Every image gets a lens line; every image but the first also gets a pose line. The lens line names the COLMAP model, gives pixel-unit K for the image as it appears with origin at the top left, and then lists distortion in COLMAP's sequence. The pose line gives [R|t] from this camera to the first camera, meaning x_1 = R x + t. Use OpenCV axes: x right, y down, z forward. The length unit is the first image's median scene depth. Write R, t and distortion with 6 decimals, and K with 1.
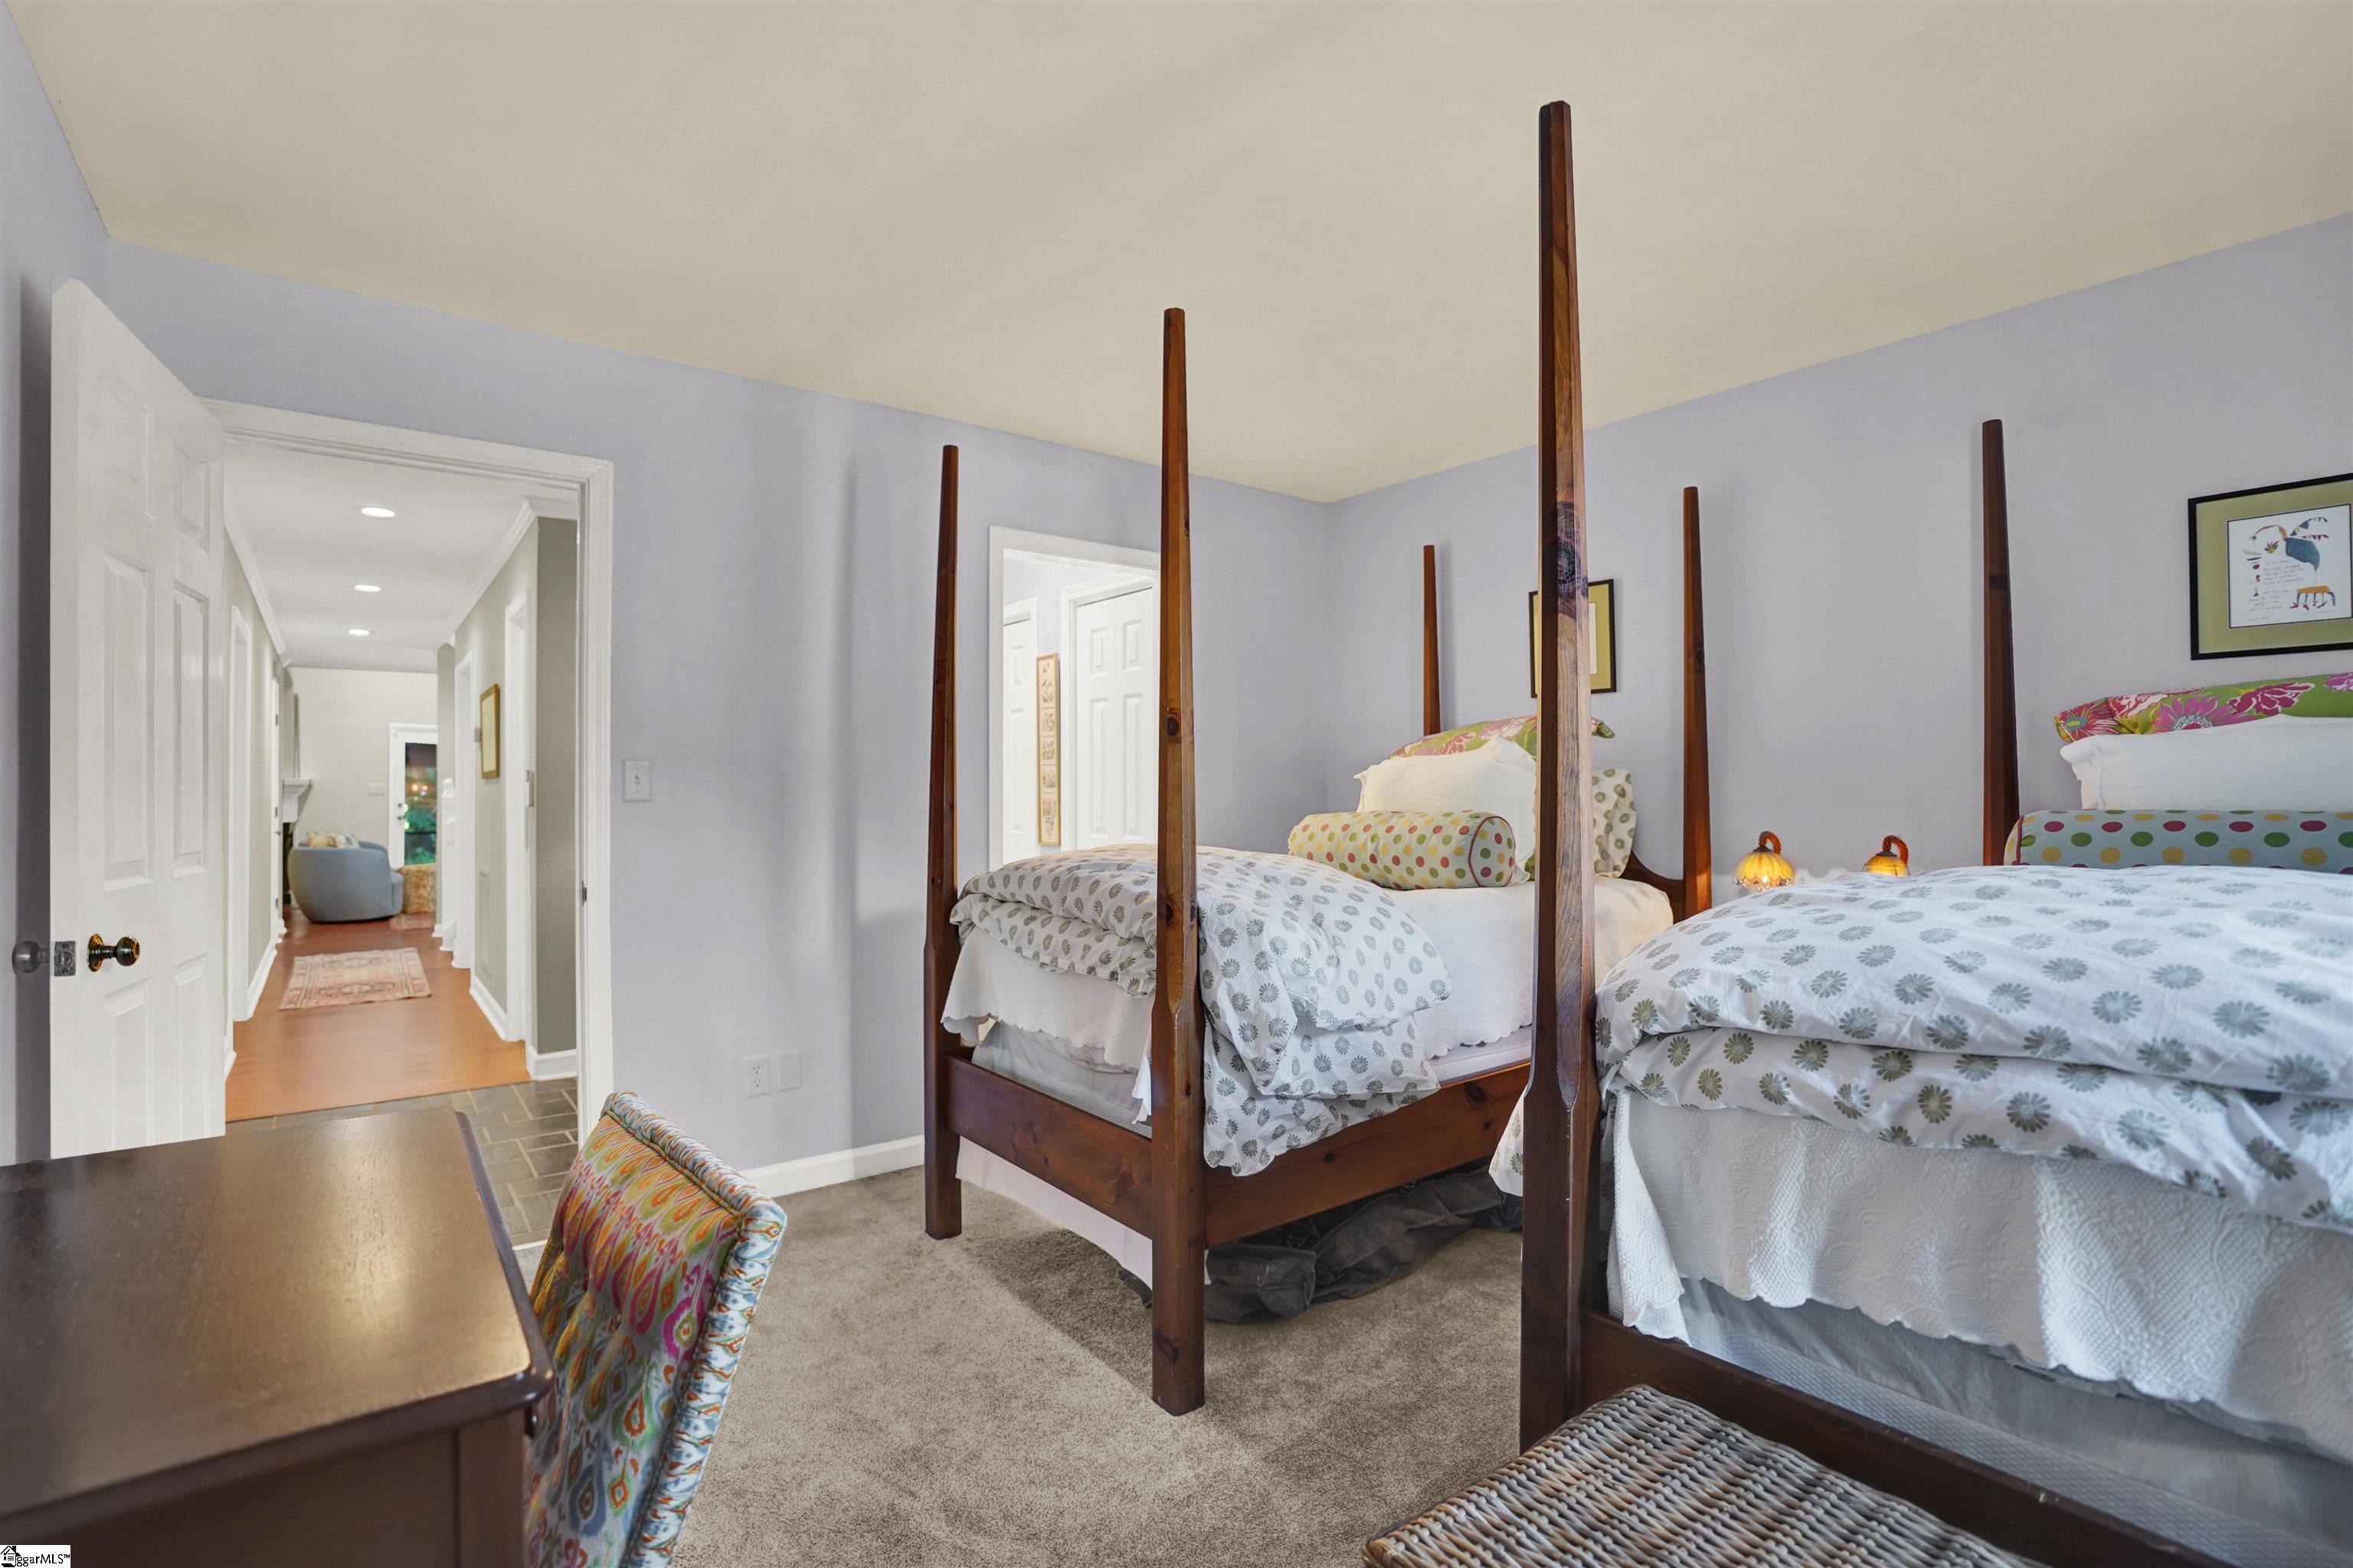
lens RADIAL K [[1083.7, 0, 1175.3], [0, 1083.7, 744.6], [0, 0, 1]] dist [-0.035555, 0.000315]
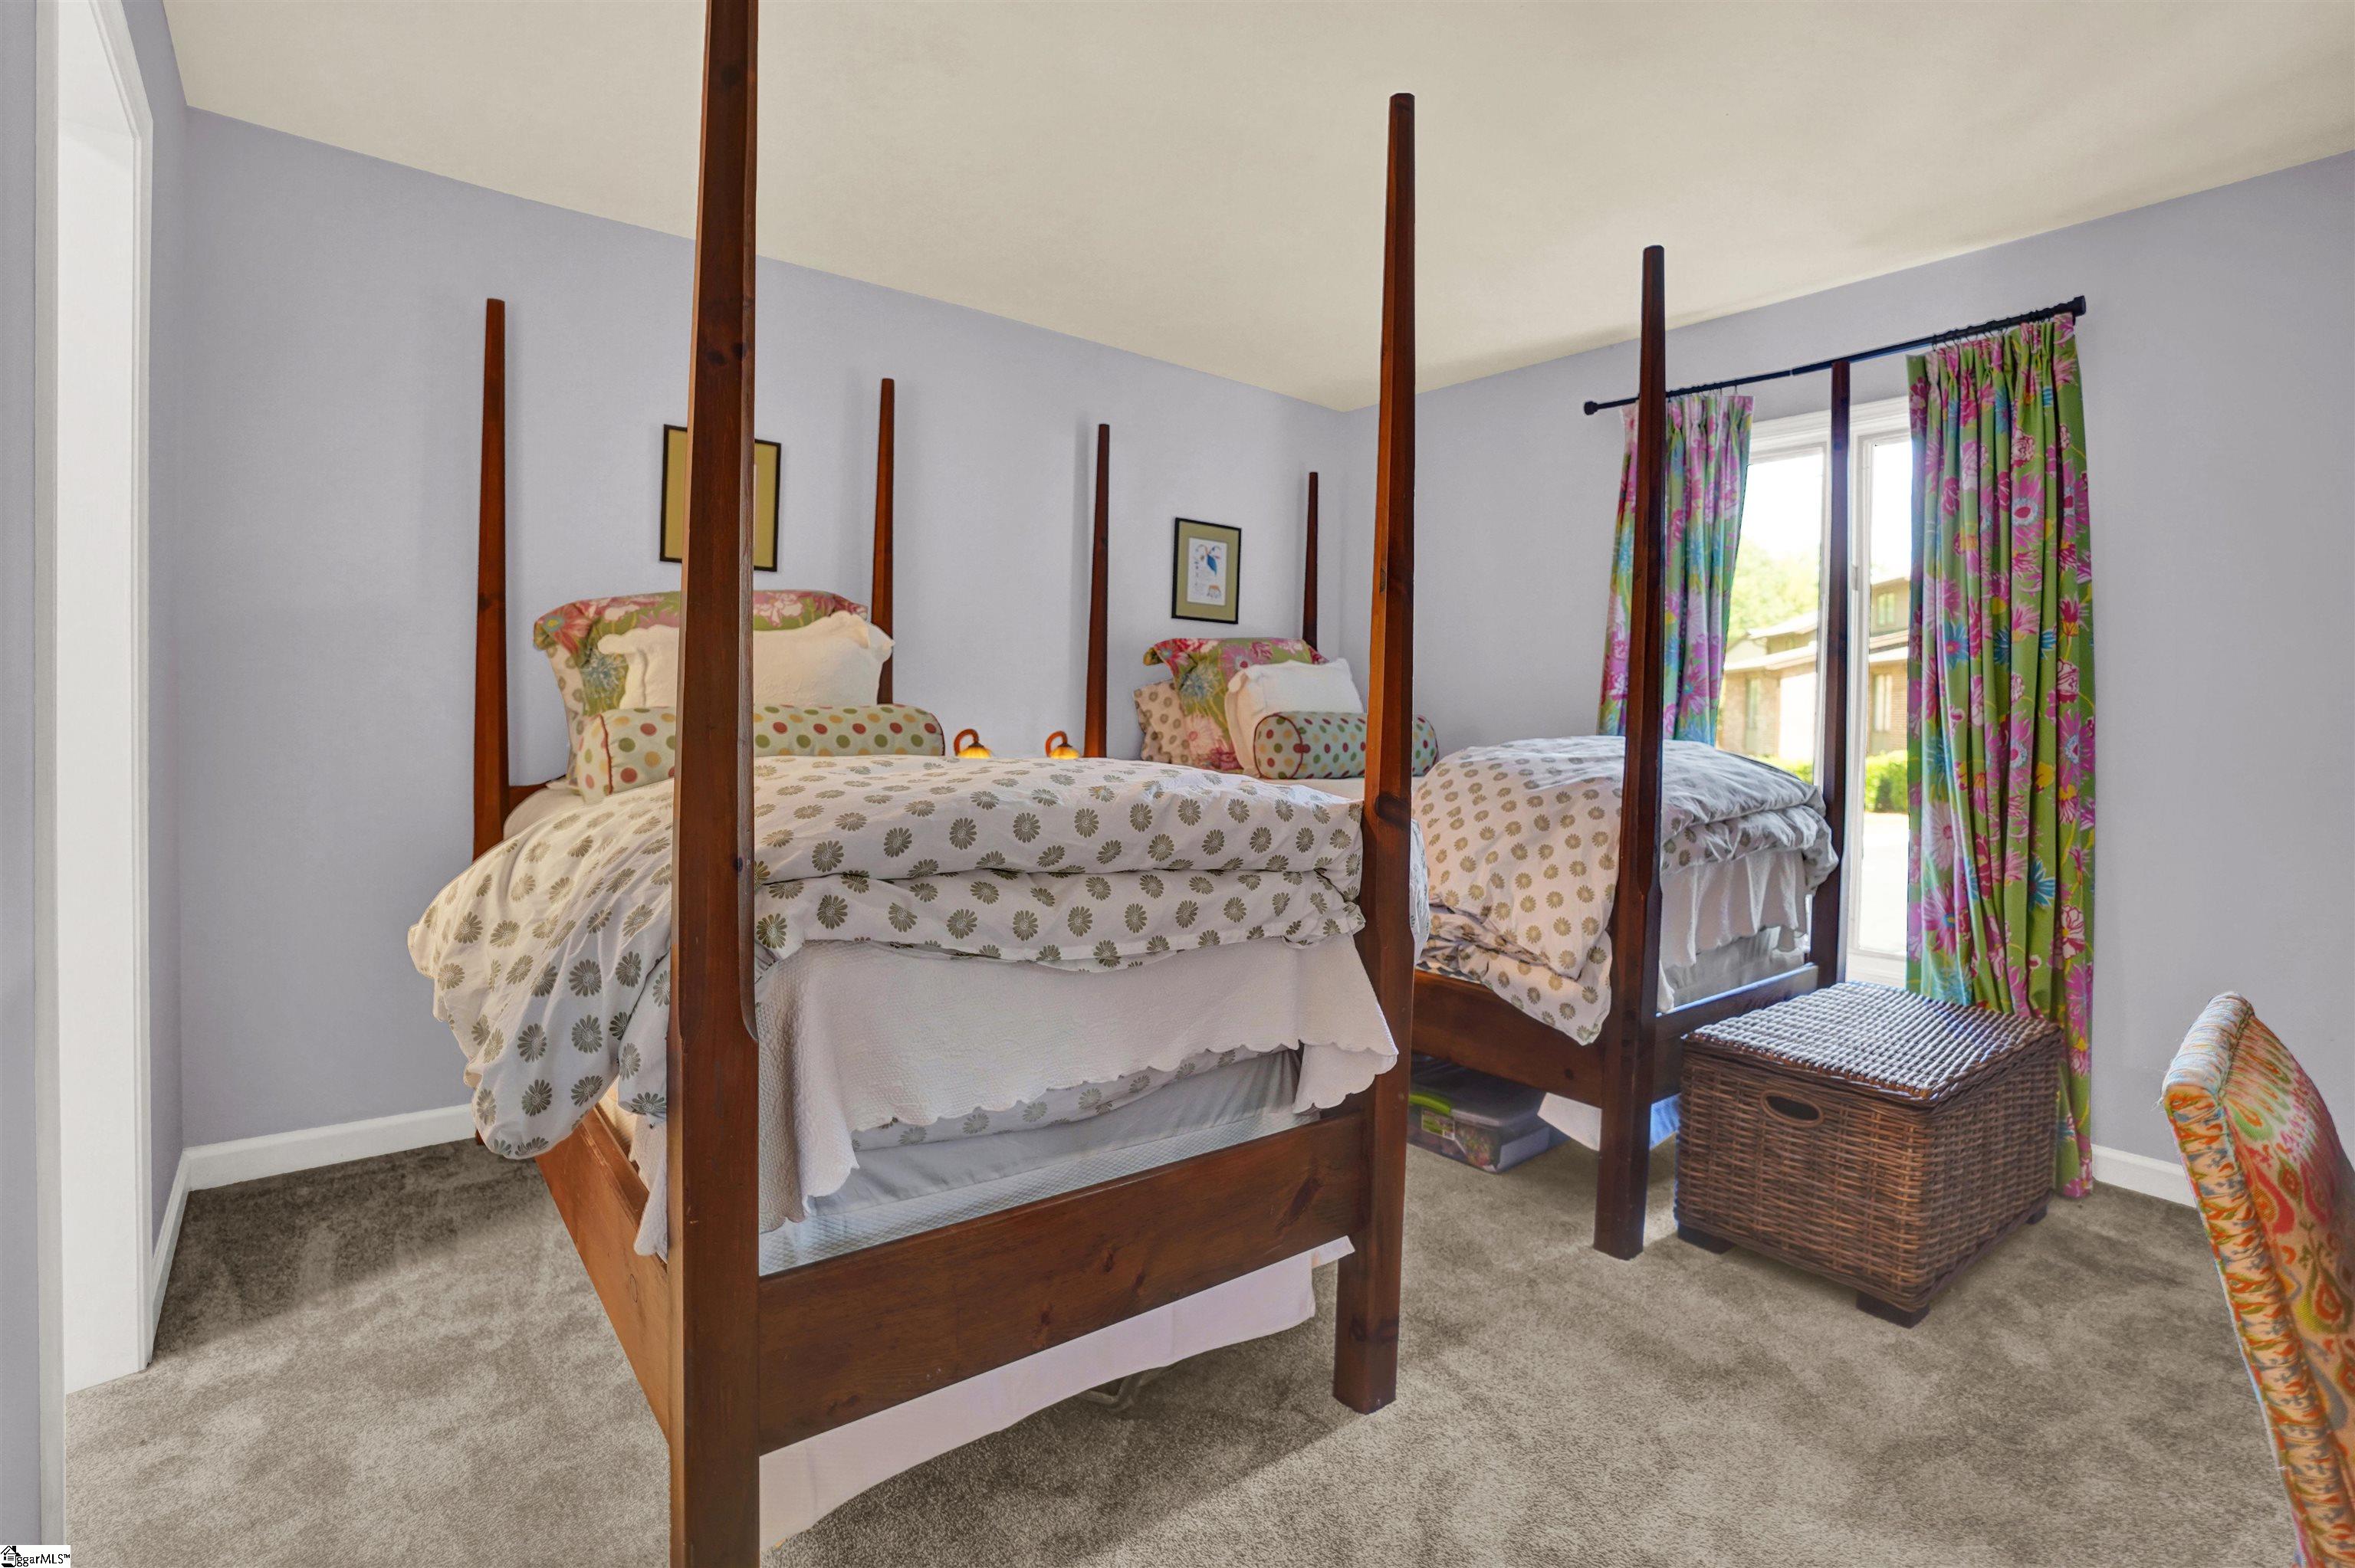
lens RADIAL K [[1084.4, 0, 1176.3], [0, 1084.4, 744.5], [0, 0, 1]] dist [-0.035555, 0.000315]
pose [[-0.011845, -0.022006, 0.999688, -0.661139], [-0.059089, 0.998026, 0.021270, 0.073490], [-0.998182, -0.058819, -0.013122, 0.942065]]
